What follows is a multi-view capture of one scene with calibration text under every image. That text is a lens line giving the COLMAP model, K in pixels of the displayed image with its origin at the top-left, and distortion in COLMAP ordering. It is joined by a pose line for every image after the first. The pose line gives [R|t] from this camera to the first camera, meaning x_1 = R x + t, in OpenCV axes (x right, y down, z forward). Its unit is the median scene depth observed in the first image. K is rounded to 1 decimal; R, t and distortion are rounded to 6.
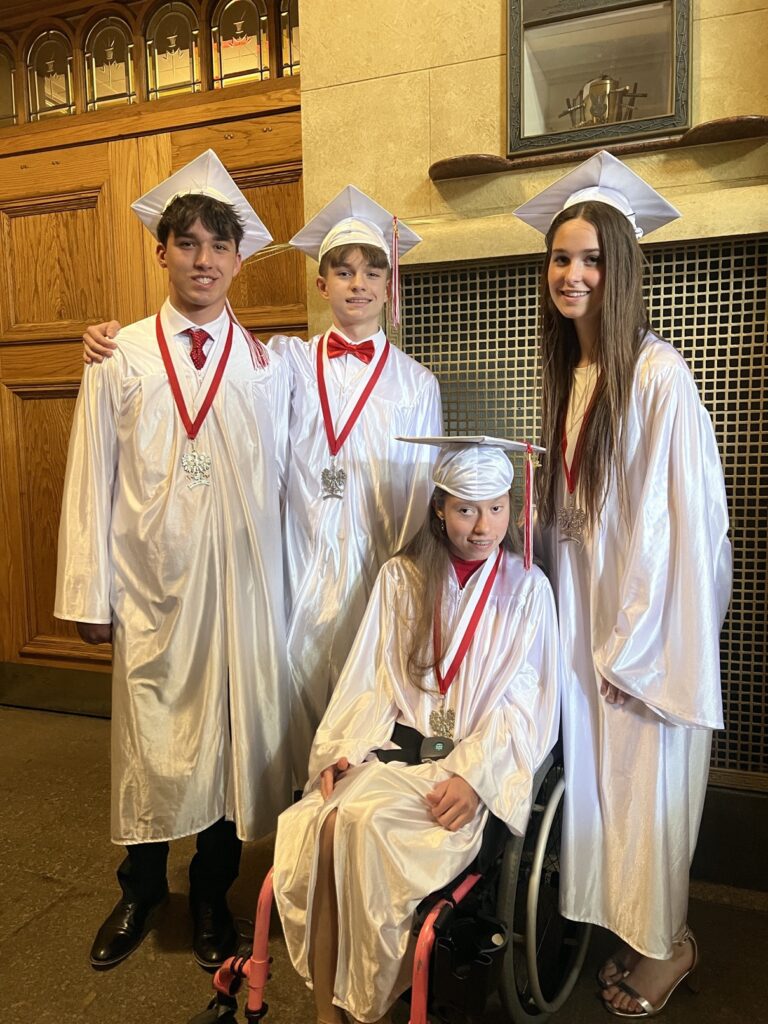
lens RADIAL K [[790.8, 0, 378.0], [0, 790.8, 512.1], [0, 0, 1]] dist [0.042360, -0.050179]
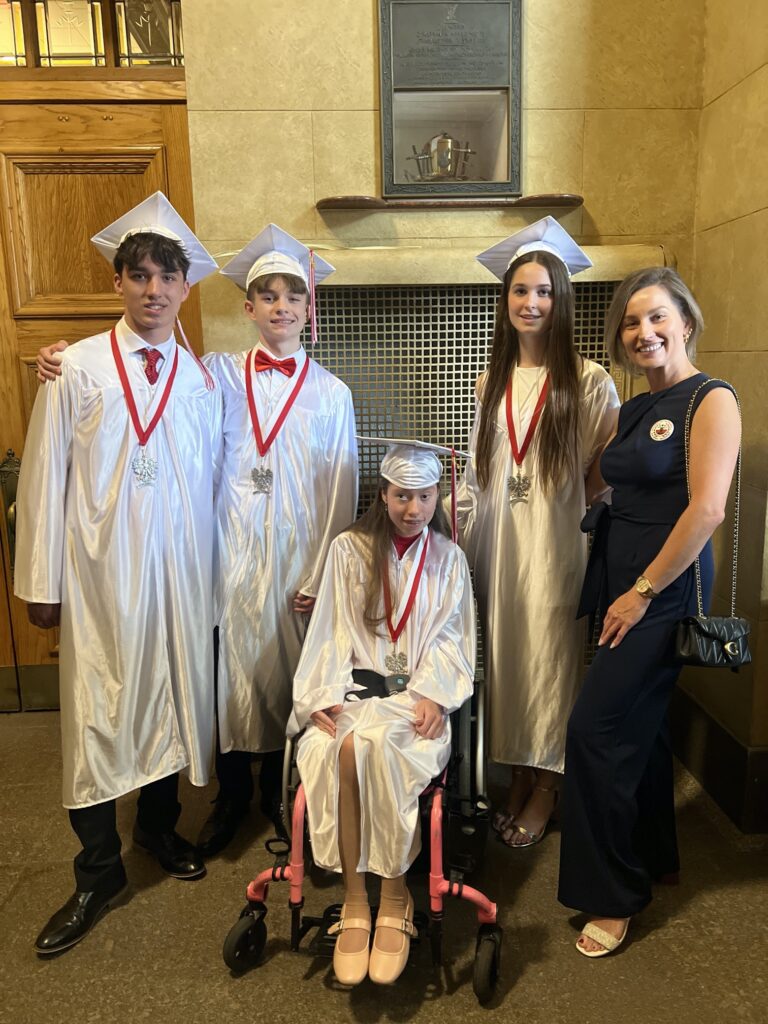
lens RADIAL K [[790.8, 0, 392.8], [0, 790.8, 509.3], [0, 0, 1]] dist [0.042360, -0.050179]
pose [[0.917949, -0.074355, 0.389668, -0.352486], [0.043549, 0.995228, 0.087316, -0.086036], [-0.394301, -0.063182, 0.916807, -0.152647]]
